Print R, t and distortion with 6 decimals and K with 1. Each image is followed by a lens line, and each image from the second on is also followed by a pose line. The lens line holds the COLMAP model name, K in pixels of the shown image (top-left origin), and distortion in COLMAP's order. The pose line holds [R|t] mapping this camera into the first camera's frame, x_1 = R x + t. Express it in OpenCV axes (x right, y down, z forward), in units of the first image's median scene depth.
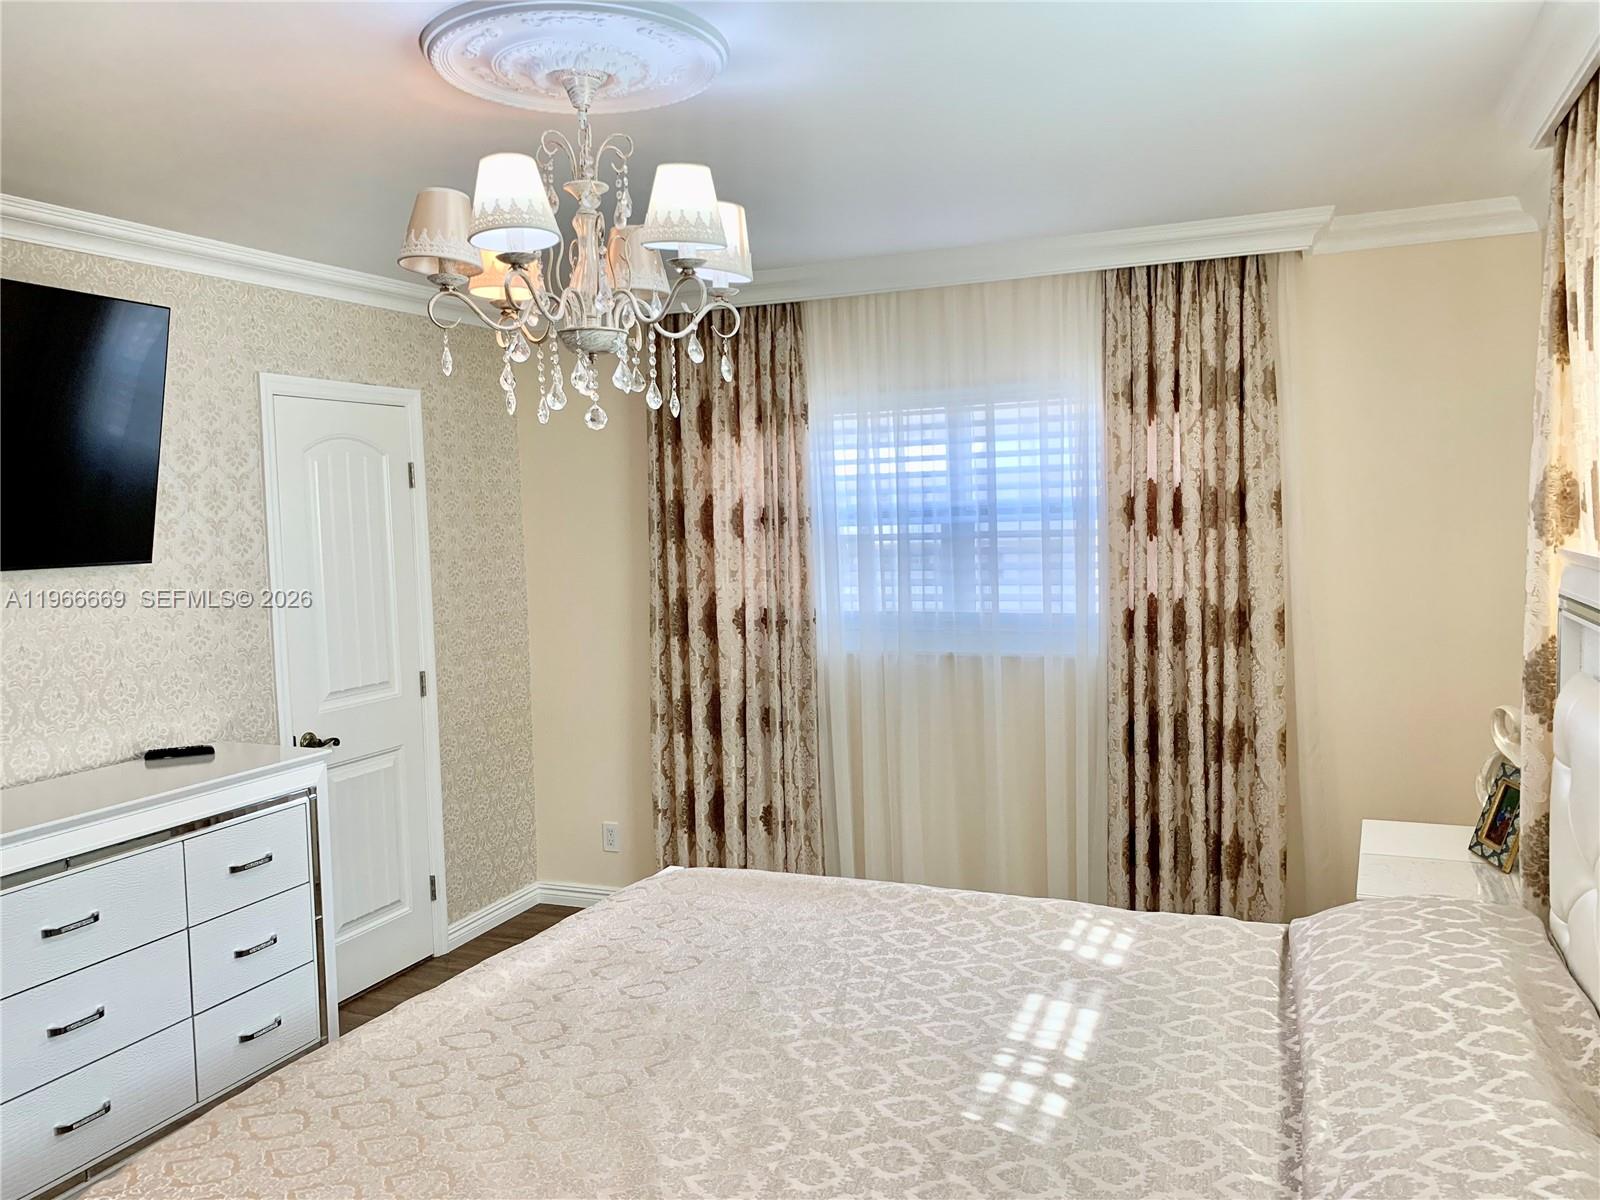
lens RADIAL K [[1229.2, 0, 803.8], [0, 1229.2, 596.0], [0, 0, 1]] dist [0.049197, -0.057466]
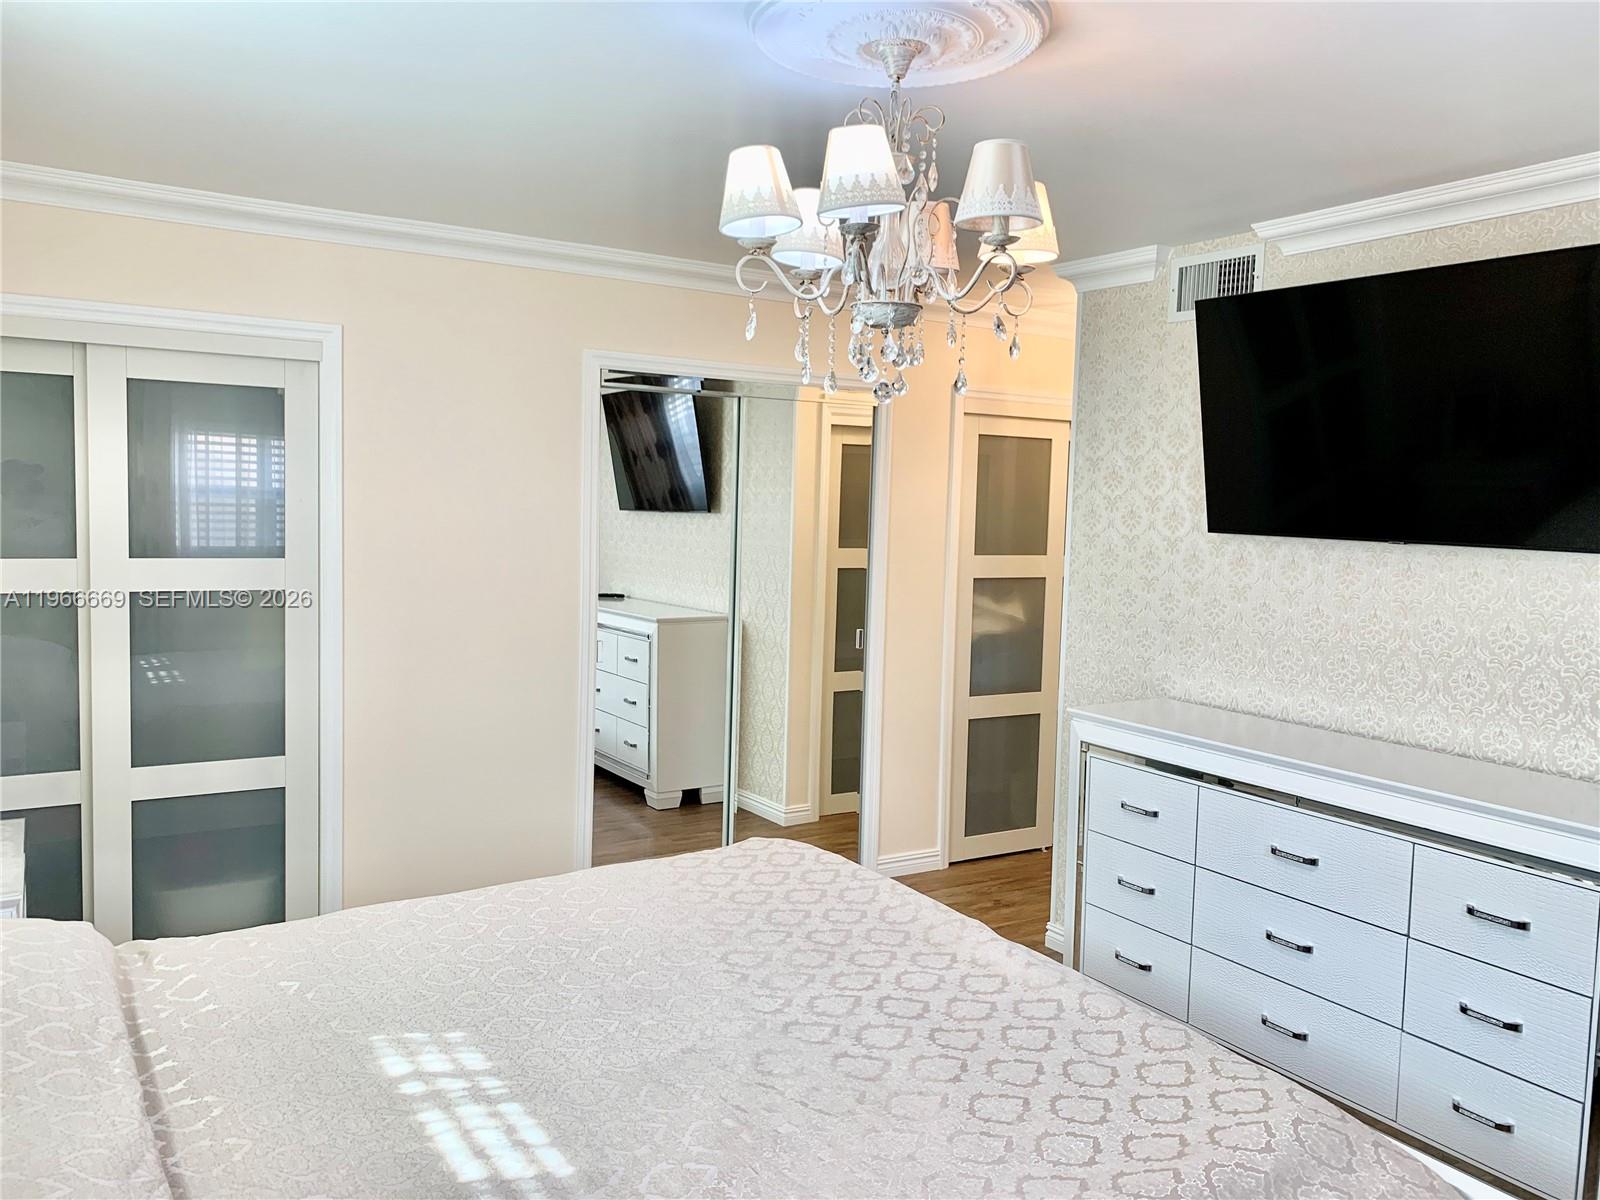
lens RADIAL K [[1229.5, 0, 803.1], [0, 1229.5, 599.6], [0, 0, 1]] dist [0.100044, -0.099005]
pose [[-0.573473, 0.091476, -0.814101, 0.615879], [-0.059739, 0.986431, 0.152921, -0.121947], [0.817043, 0.136329, -0.560227, 1.345305]]
